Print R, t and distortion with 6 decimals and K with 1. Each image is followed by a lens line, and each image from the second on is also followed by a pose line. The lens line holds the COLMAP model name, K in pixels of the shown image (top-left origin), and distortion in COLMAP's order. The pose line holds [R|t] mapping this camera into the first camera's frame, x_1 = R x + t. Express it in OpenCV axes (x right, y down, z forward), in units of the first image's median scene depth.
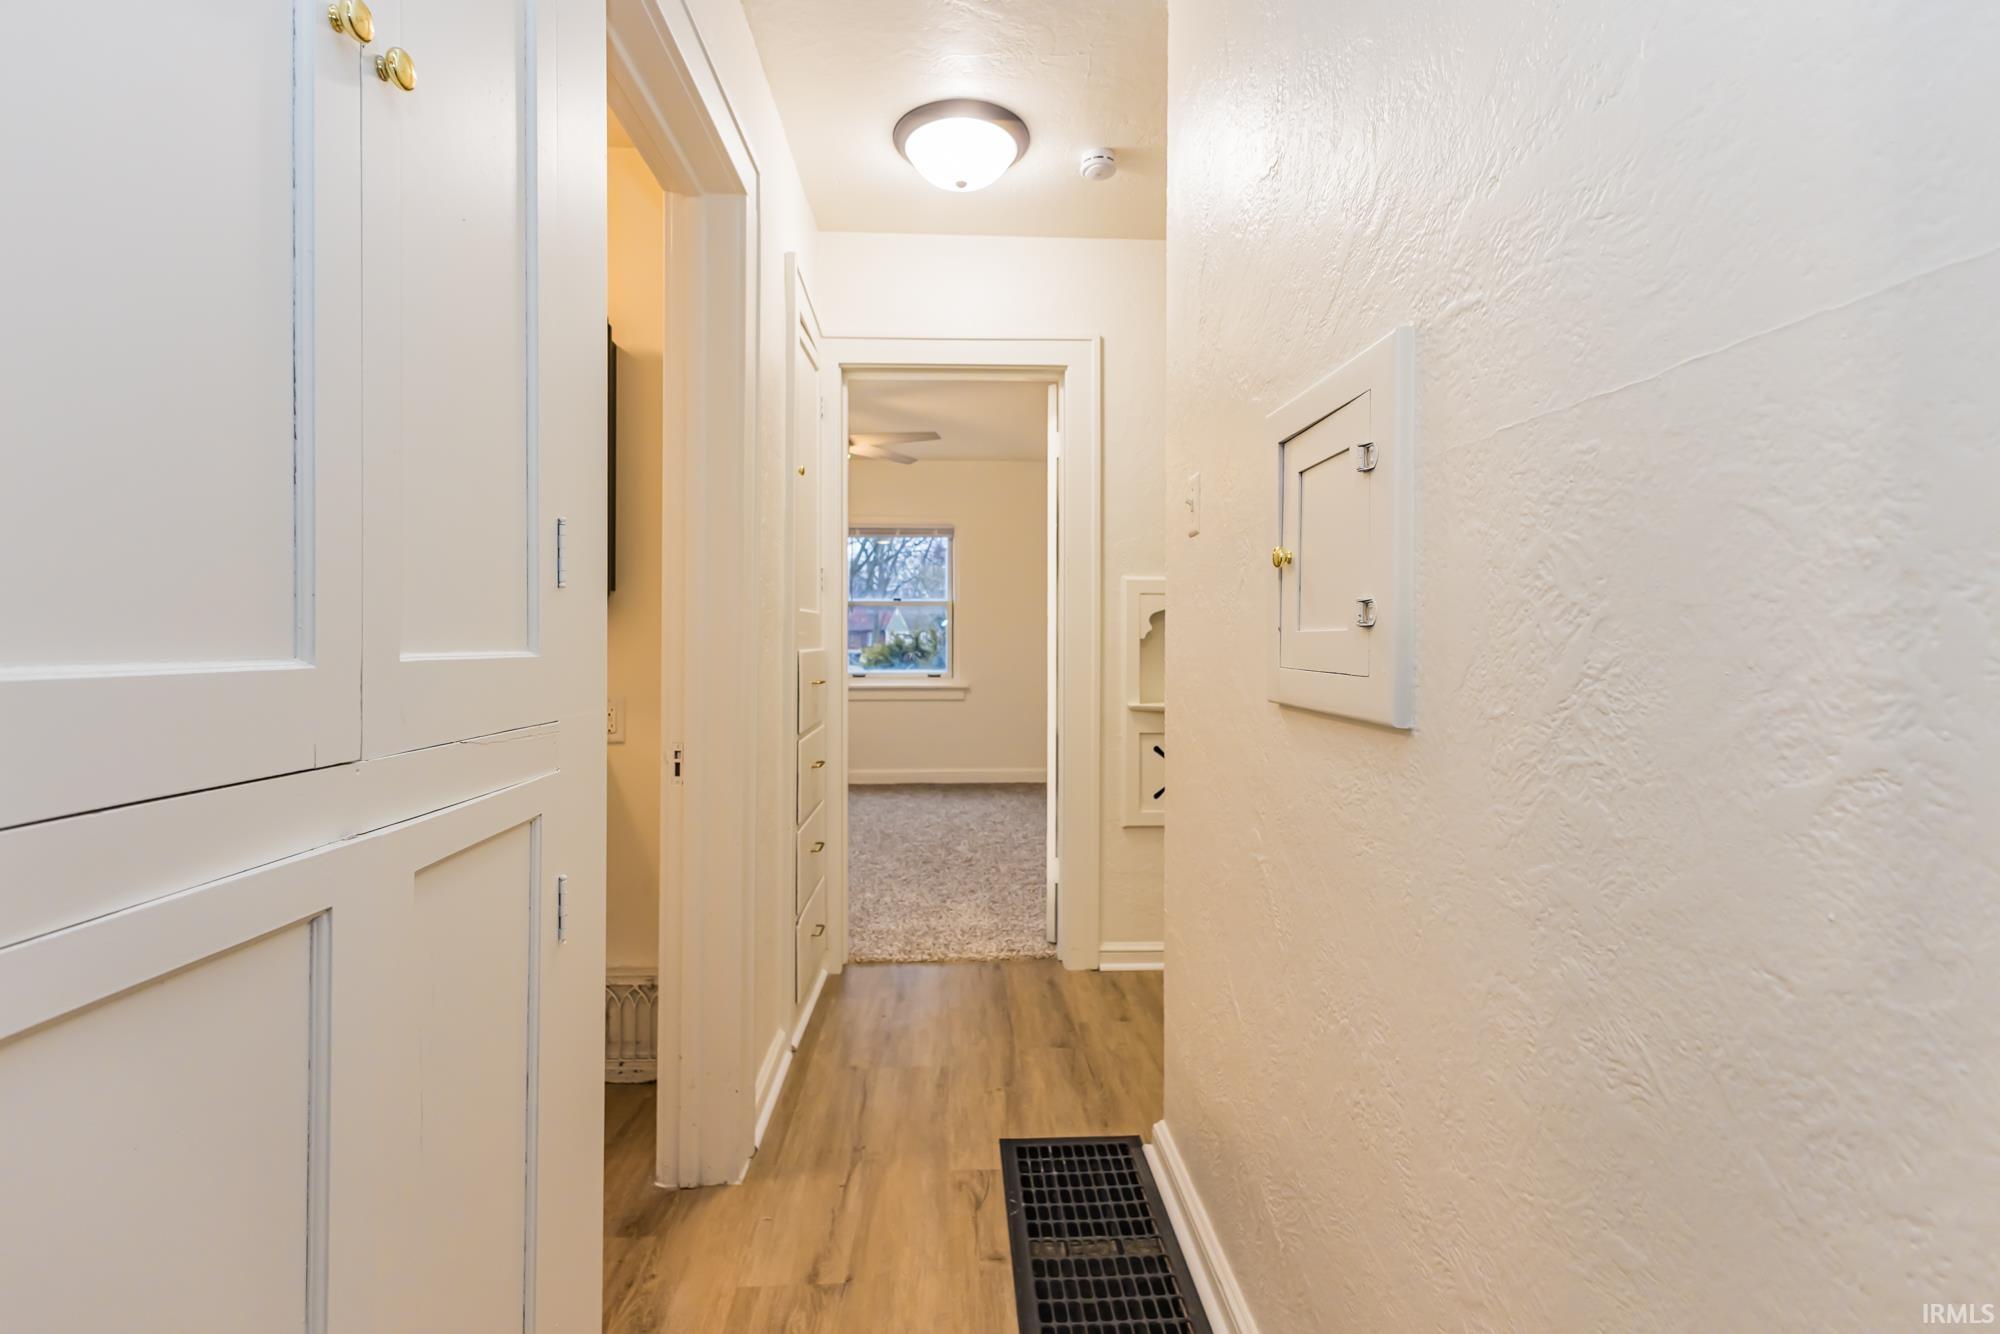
lens RADIAL K [[859.3, 0, 1005.1], [0, 859.3, 663.3], [0, 0, 1]] dist [0.017947, -0.004583]
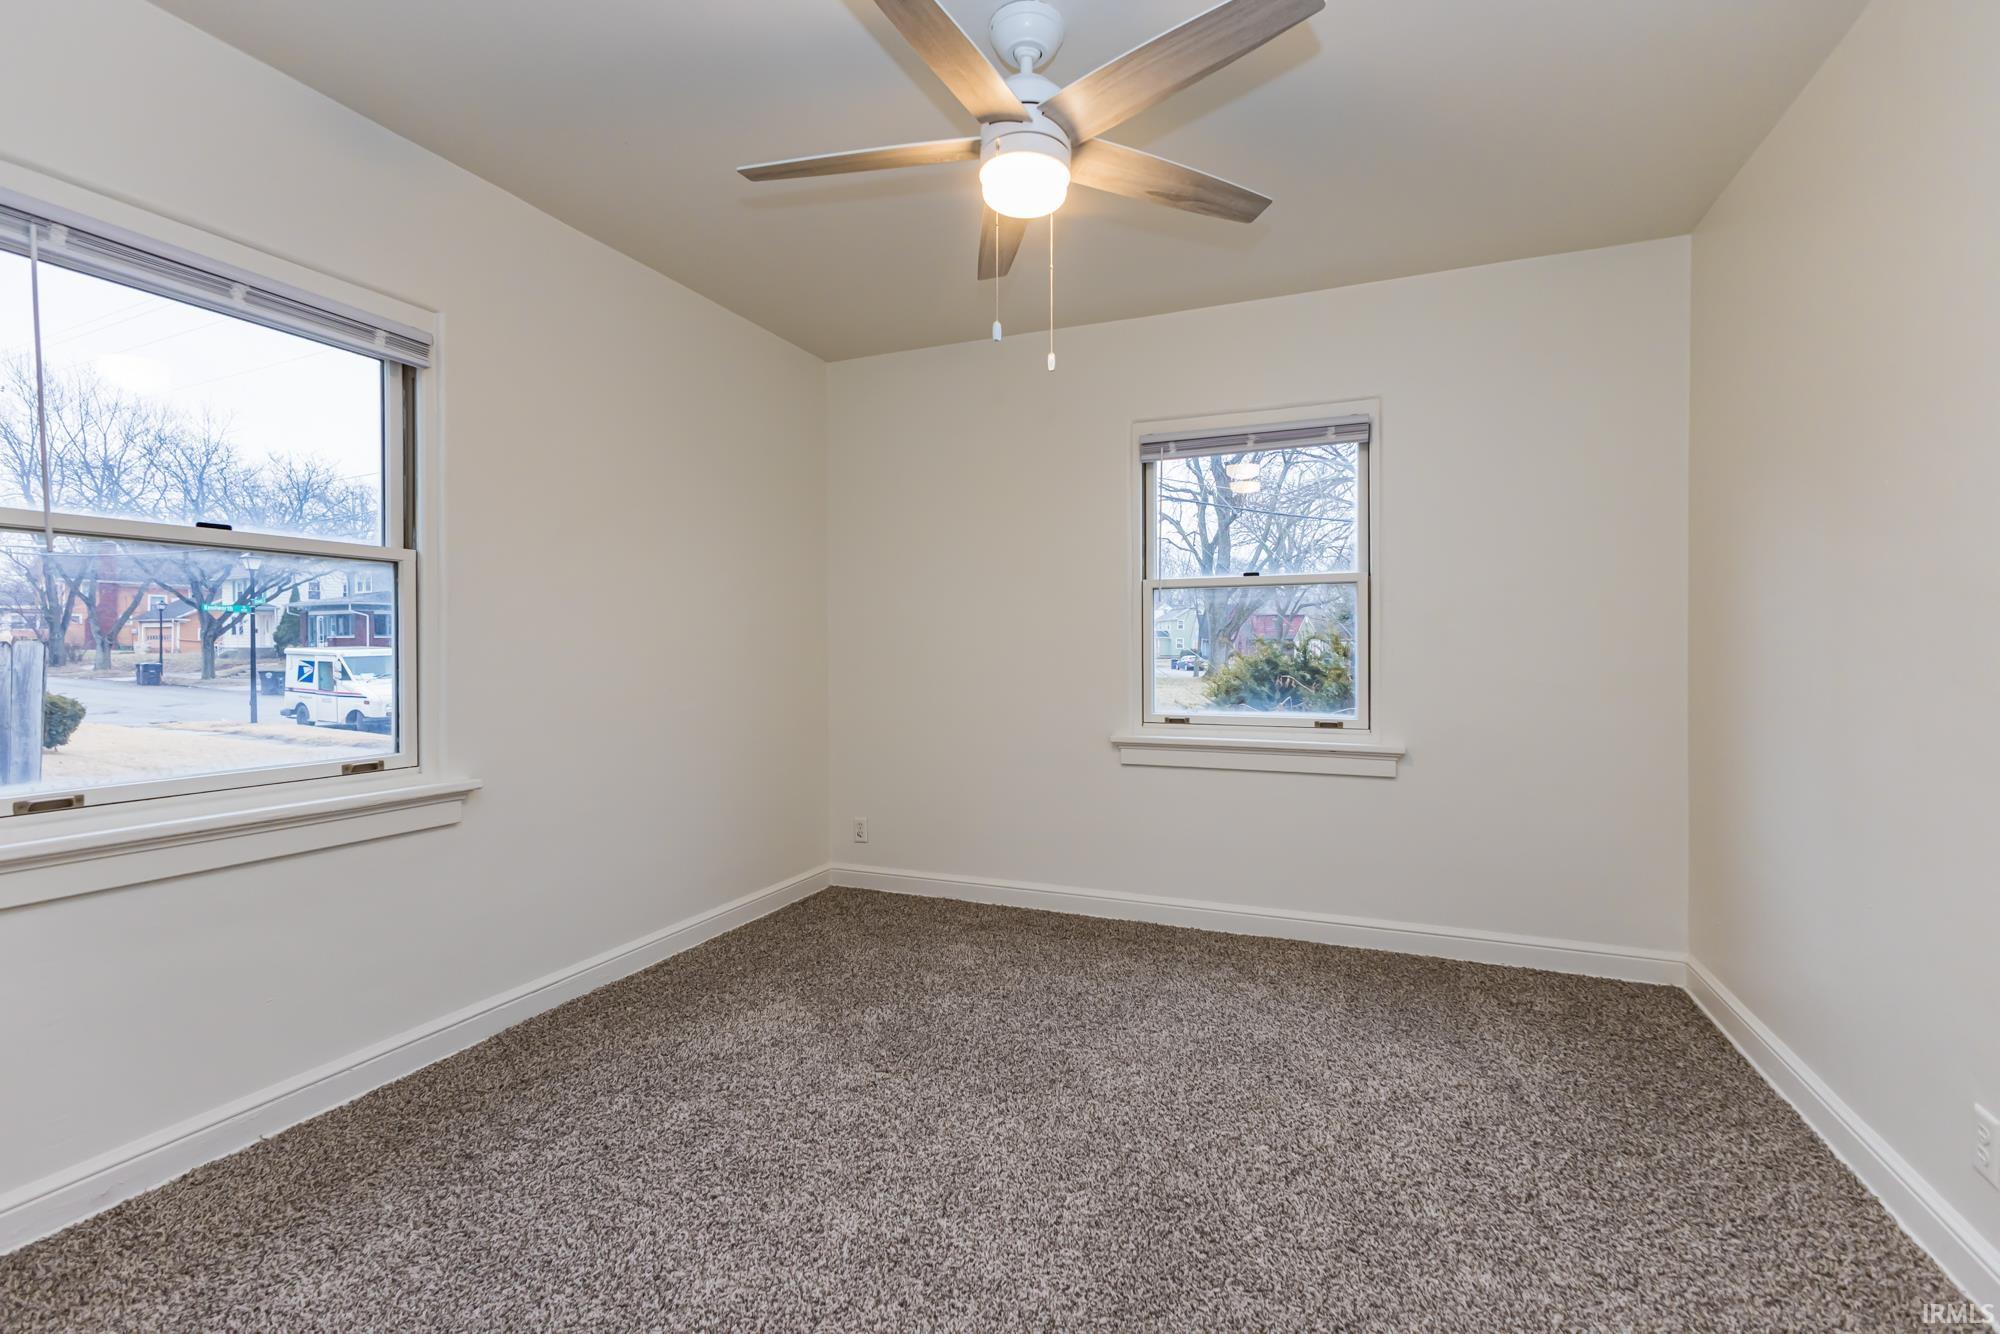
lens RADIAL K [[859.3, 0, 1005.1], [0, 859.3, 663.3], [0, 0, 1]] dist [0.017947, -0.004583]
pose [[0.891638, -0.007542, -0.452687, -0.023880], [0.000462, 0.999876, -0.015749, -0.012968], [0.452749, 0.013833, 0.891531, 0.472197]]
